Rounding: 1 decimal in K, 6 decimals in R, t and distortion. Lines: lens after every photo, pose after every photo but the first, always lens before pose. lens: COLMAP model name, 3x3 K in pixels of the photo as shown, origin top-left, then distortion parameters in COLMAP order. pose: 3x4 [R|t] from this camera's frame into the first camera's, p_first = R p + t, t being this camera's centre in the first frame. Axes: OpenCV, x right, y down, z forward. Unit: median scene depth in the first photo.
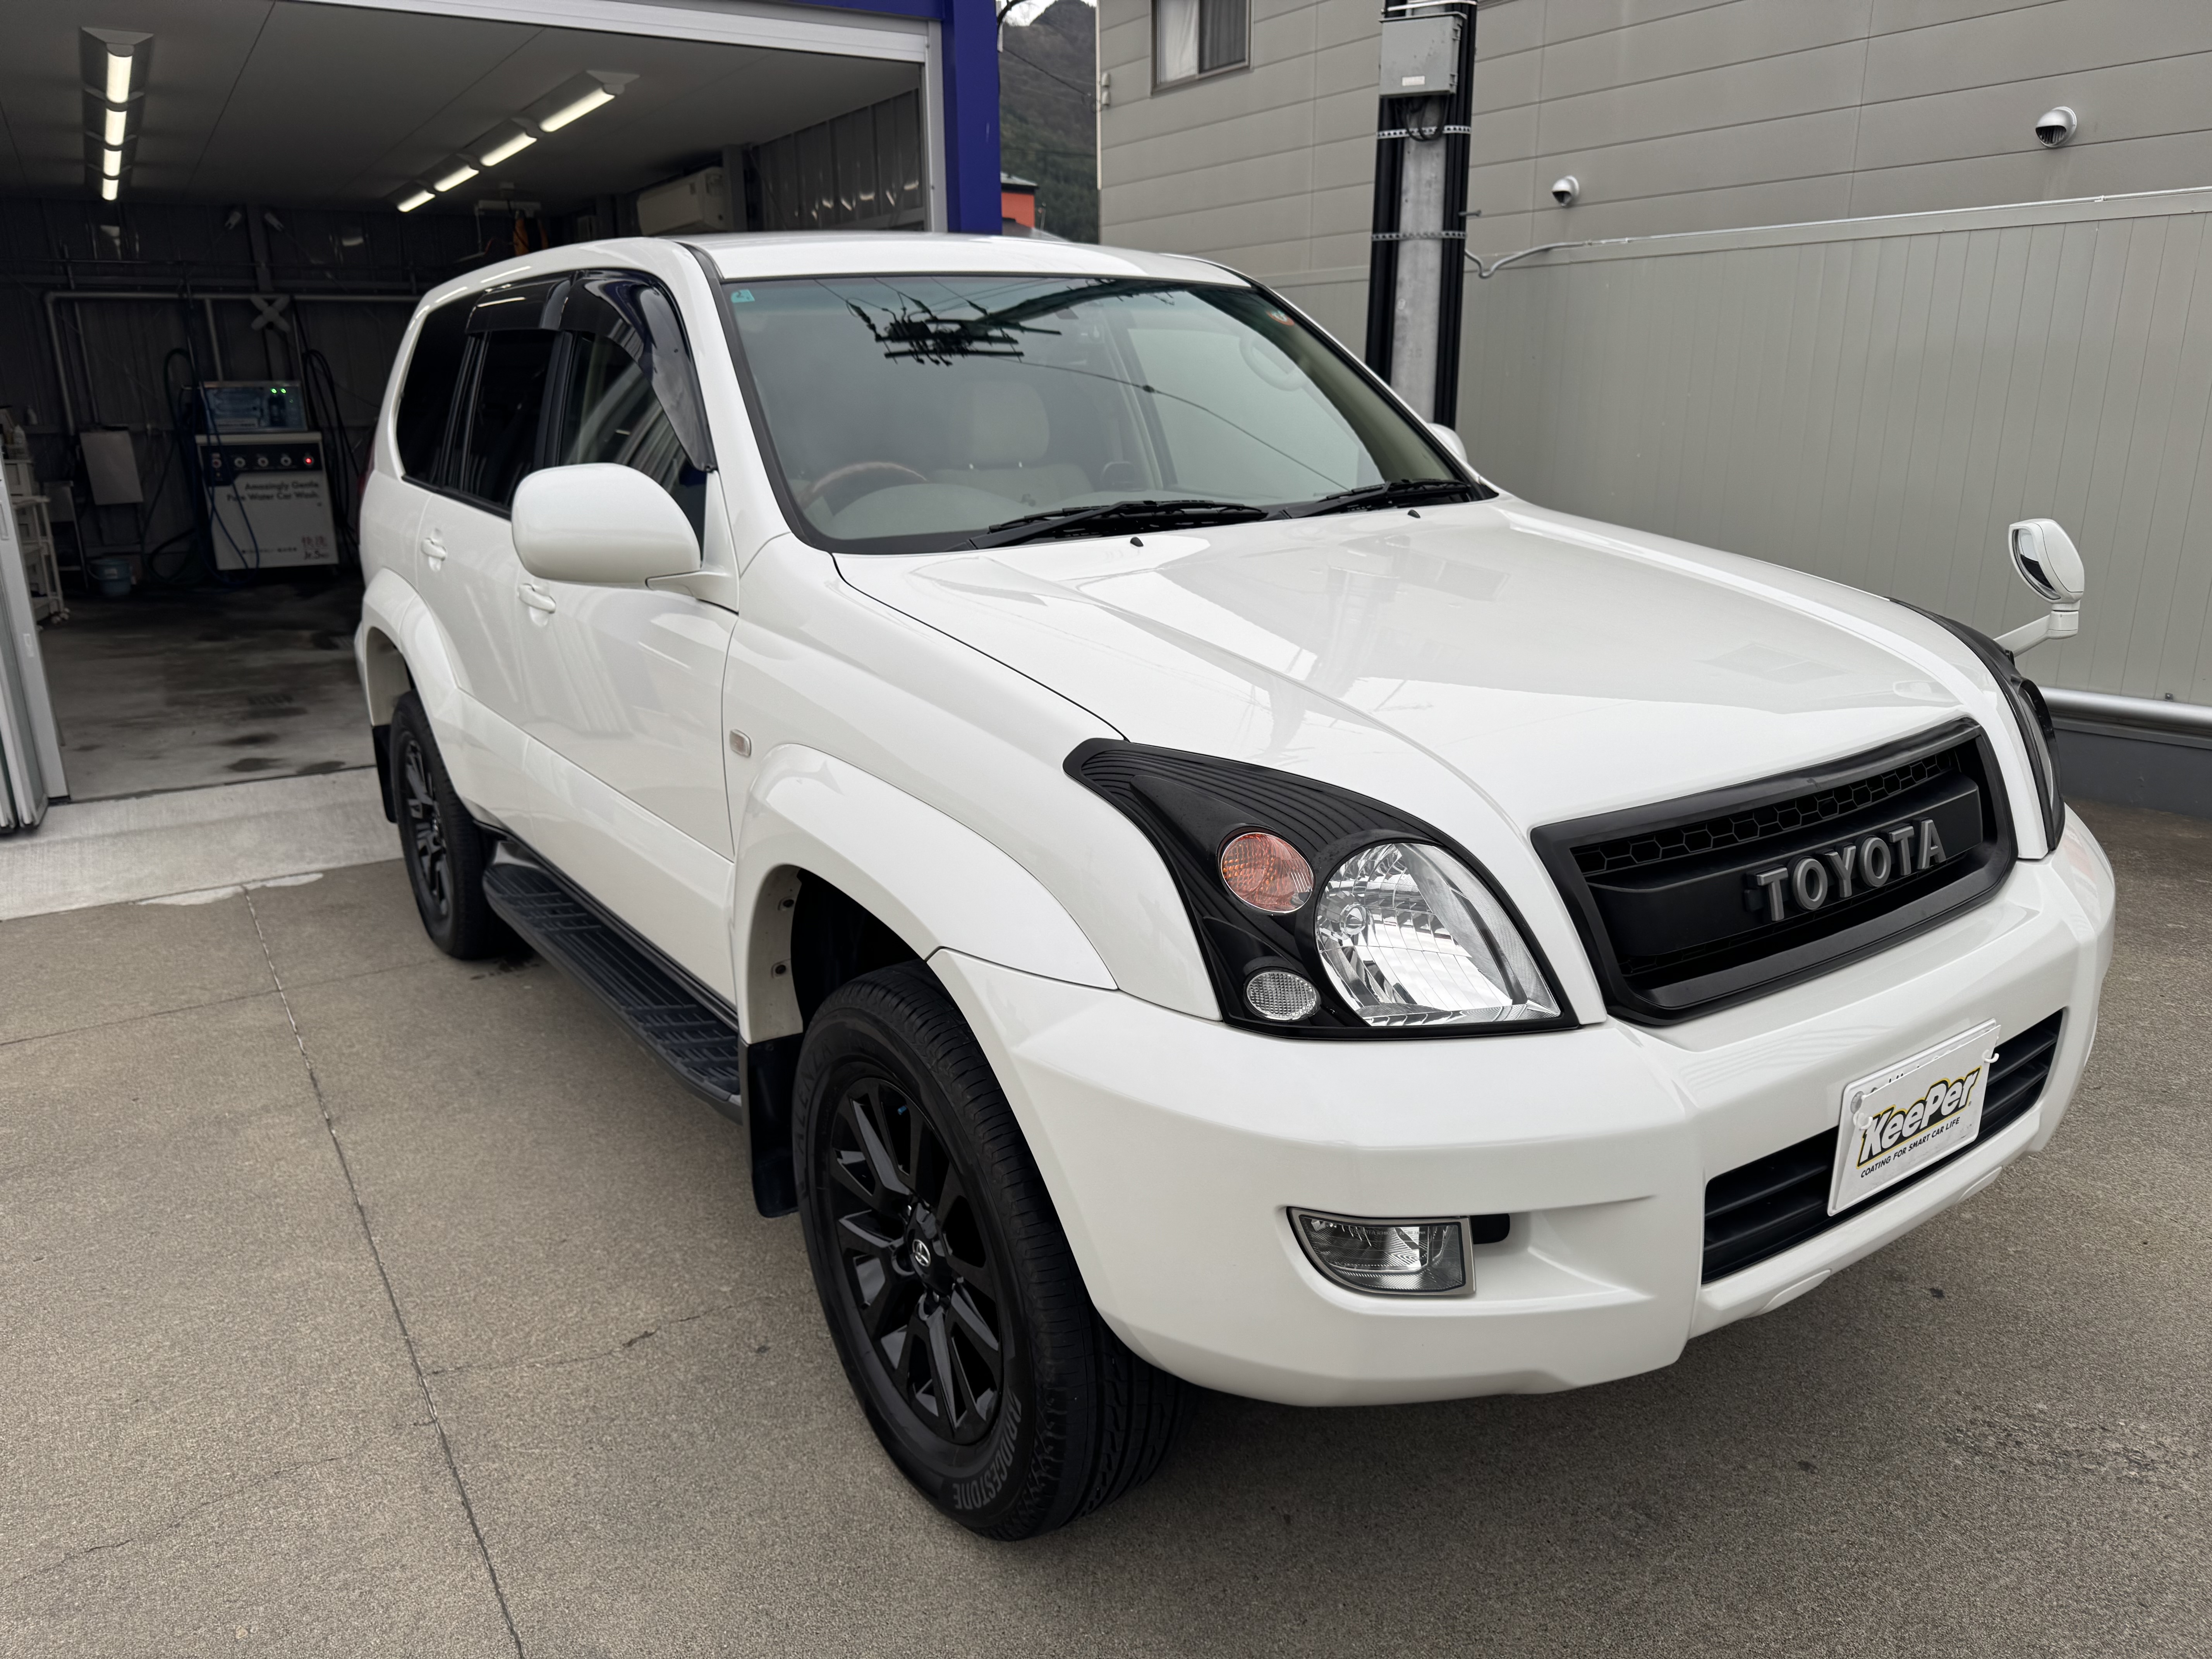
lens RADIAL K [[1566.3, 0, 1098.5], [0, 1566.3, 831.5], [0, 0, 1]] dist [0.003824, -0.007574]
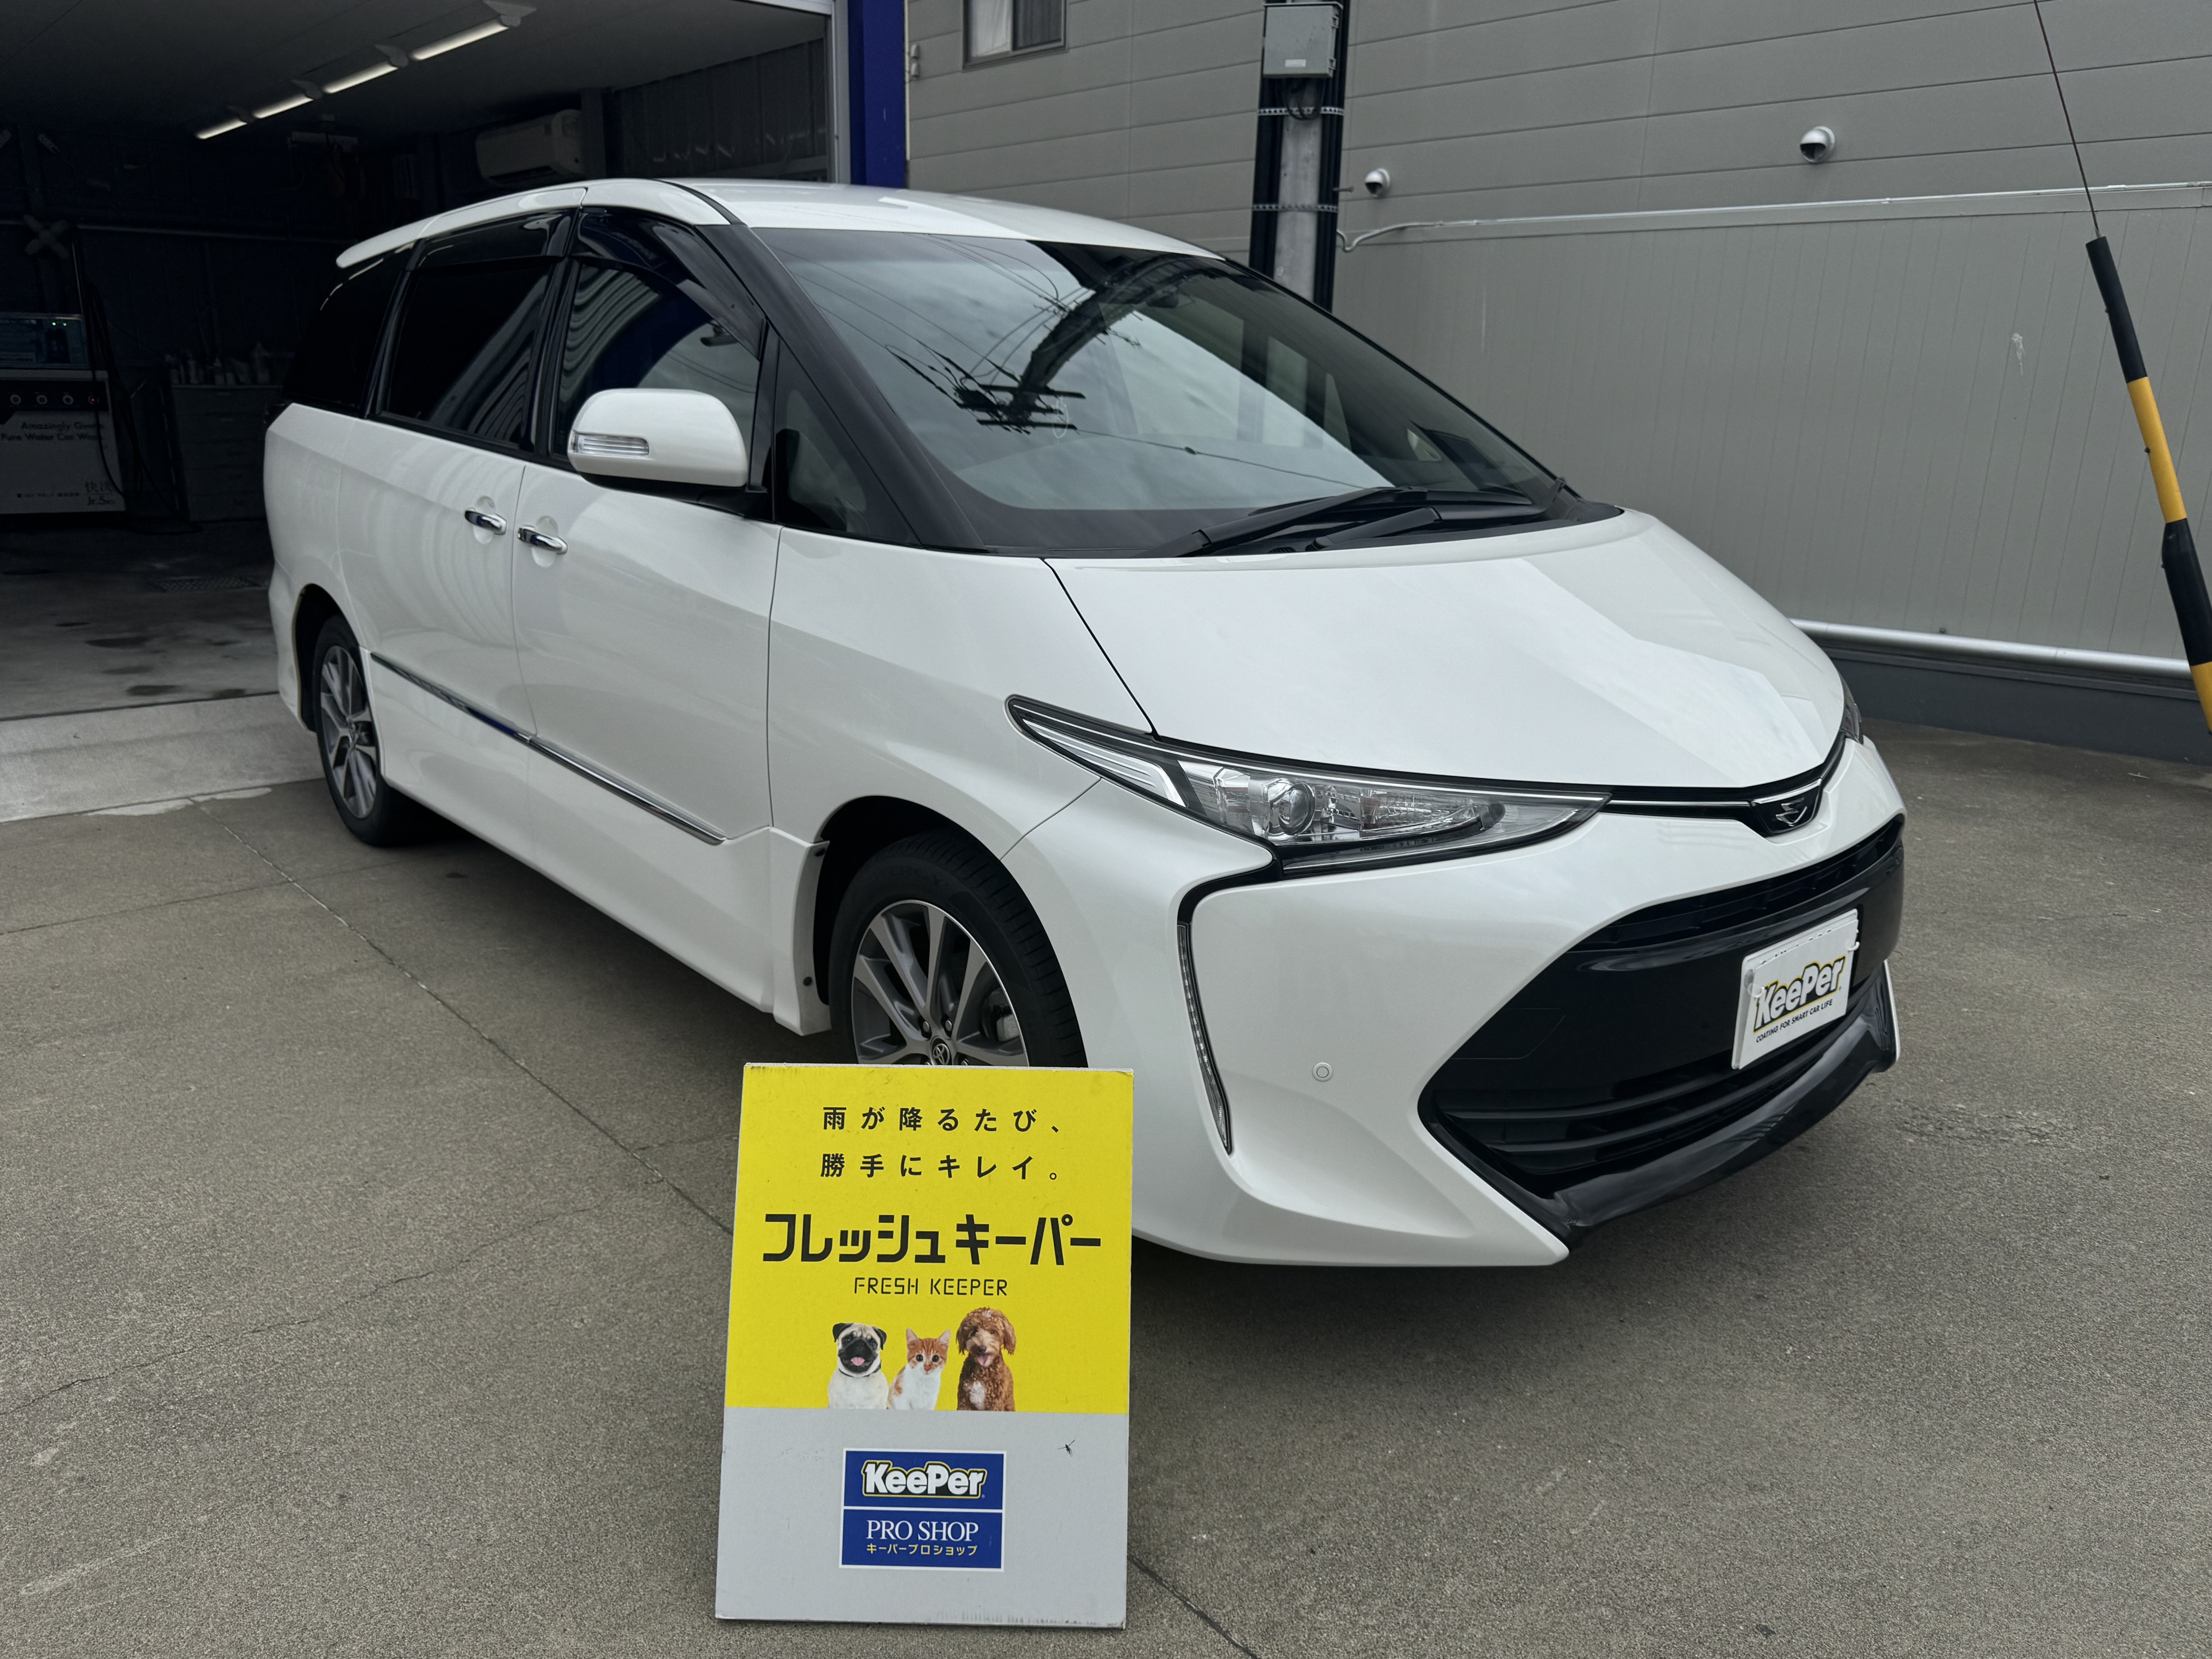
lens RADIAL K [[1593.6, 0, 1105.2], [0, 1593.6, 831.8], [0, 0, 1]] dist [0.002654, -0.006190]
pose [[0.987485, -0.011382, 0.157300, -0.127022], [0.011156, 0.999935, 0.002314, 0.056350], [-0.157316, -0.000531, 0.987548, -0.078652]]
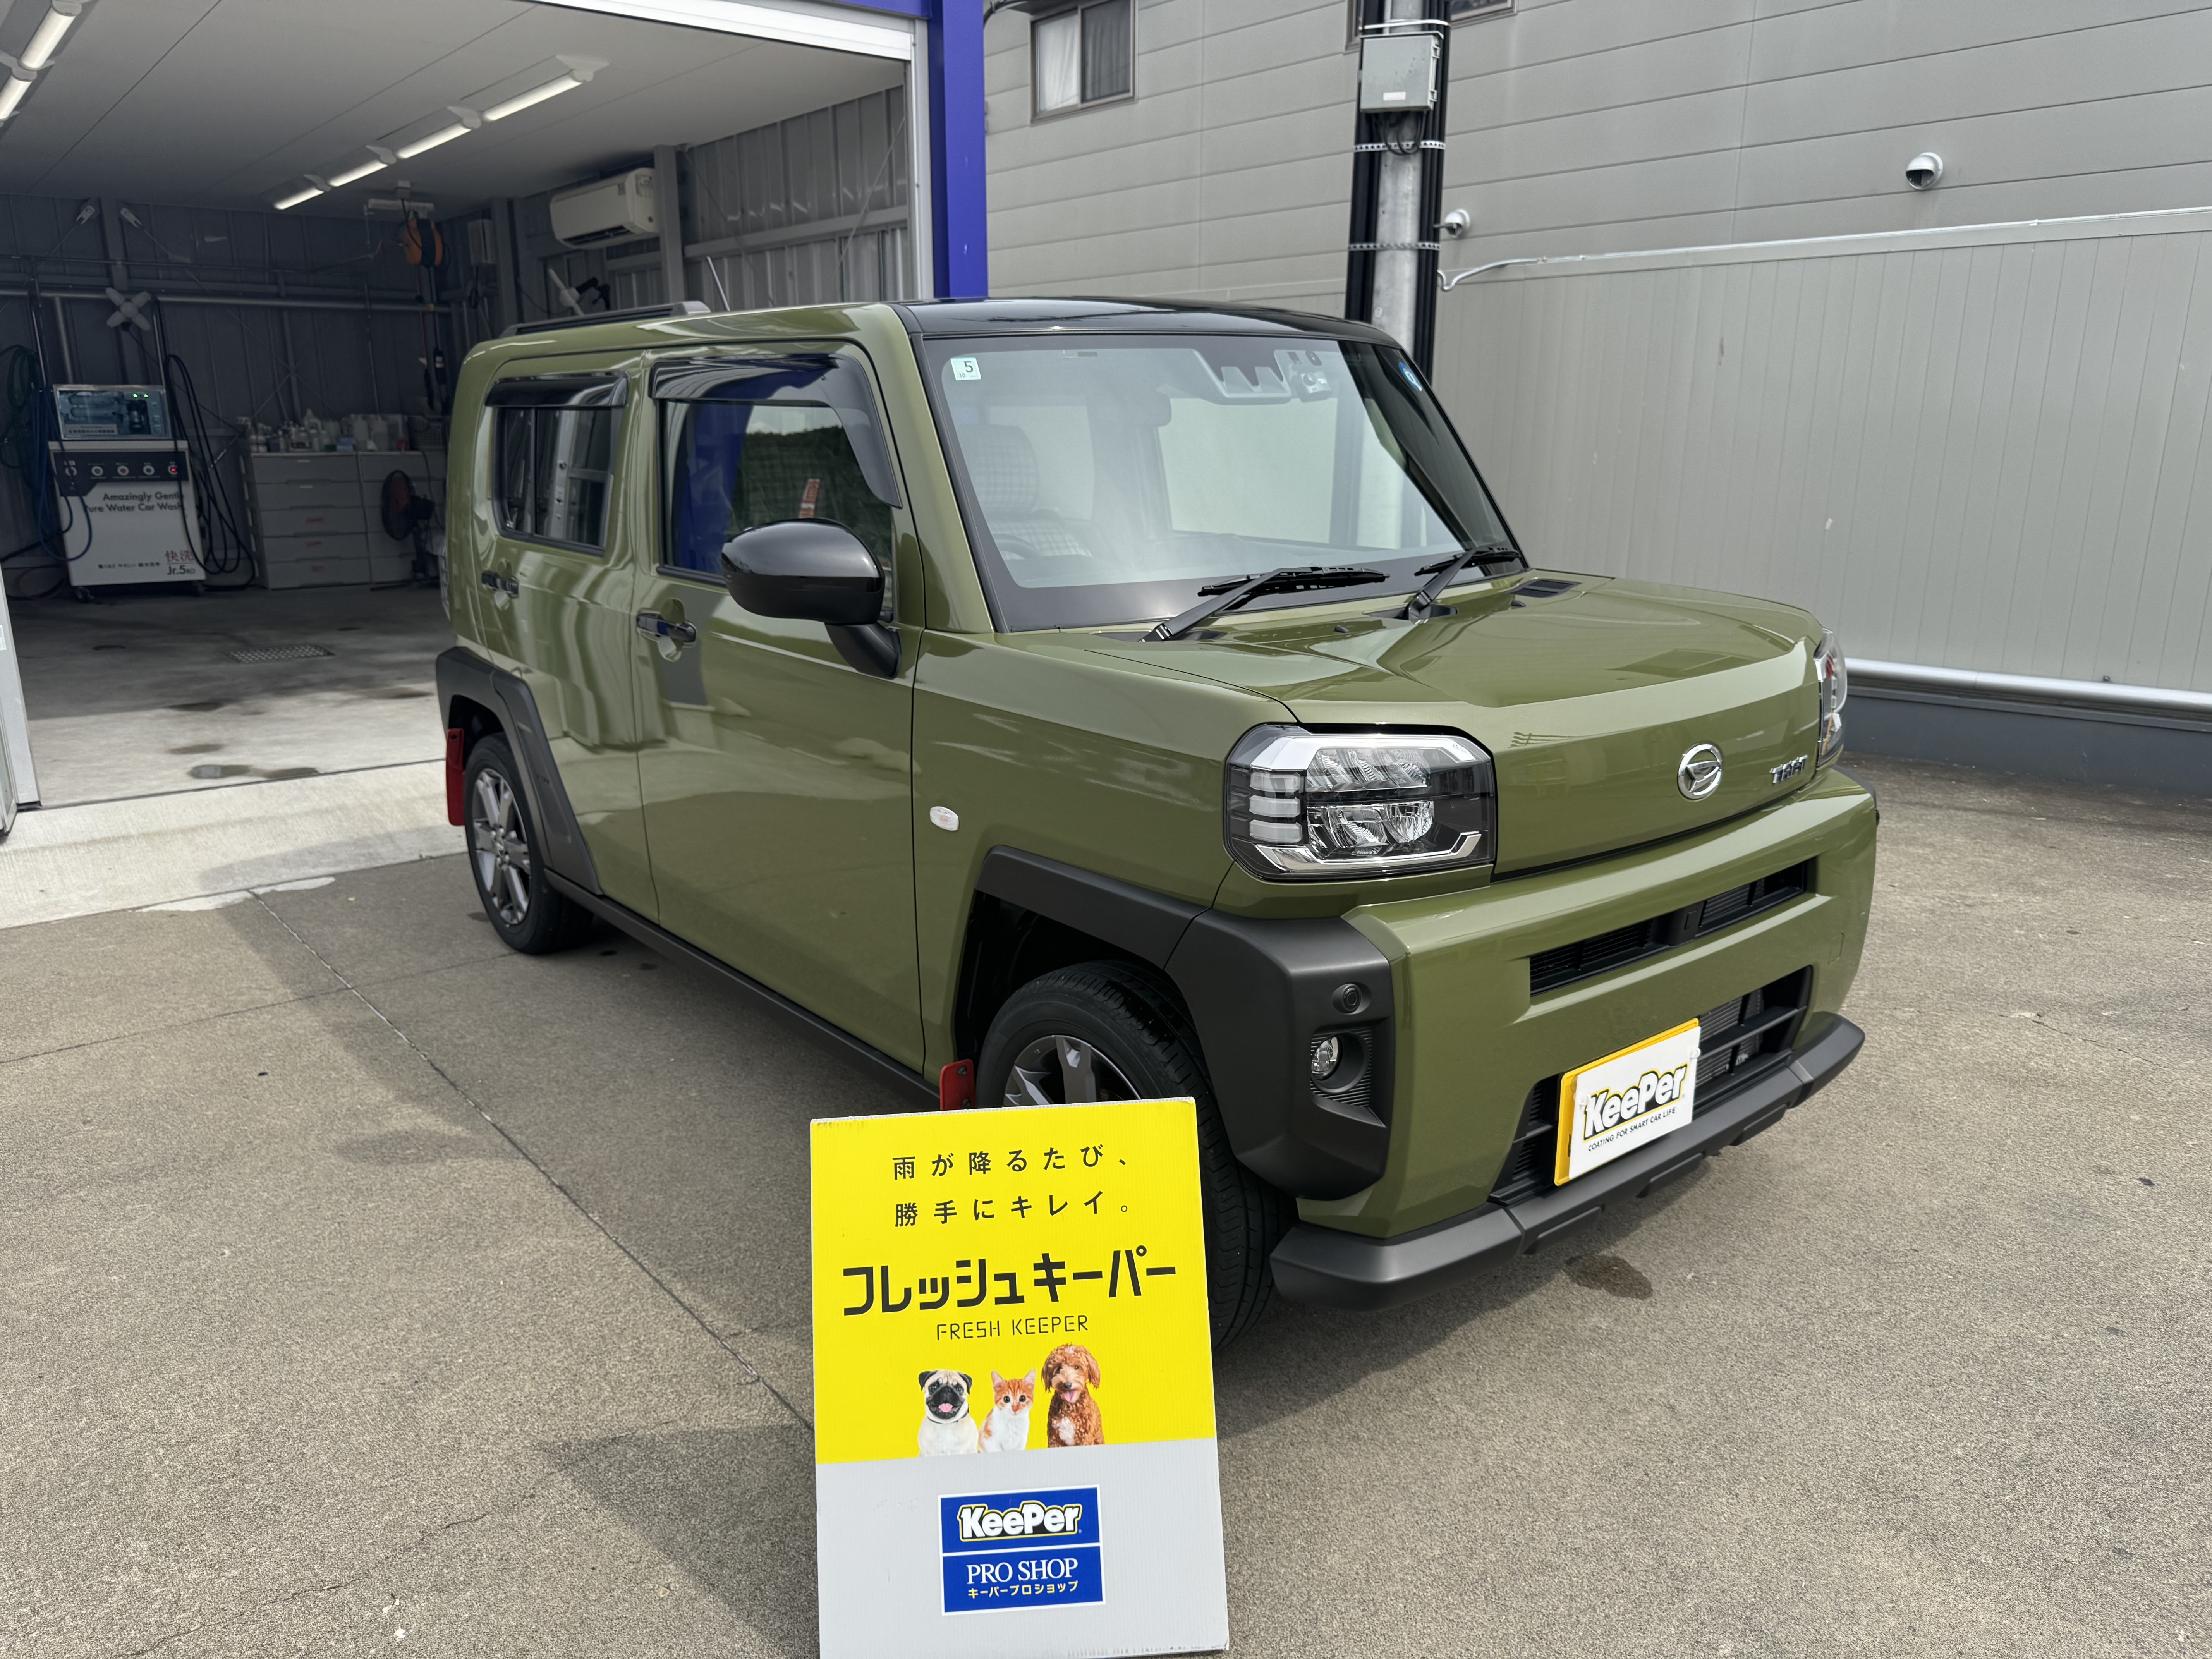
lens RADIAL K [[1571.0, 0, 1112.1], [0, 1571.0, 833.7], [0, 0, 1]] dist [0.000050, -0.004327]
pose [[0.992200, -0.019600, 0.123104, -0.142283], [0.022488, 0.999502, -0.022116, 0.031046], [-0.122609, 0.024712, 0.992147, 0.007505]]
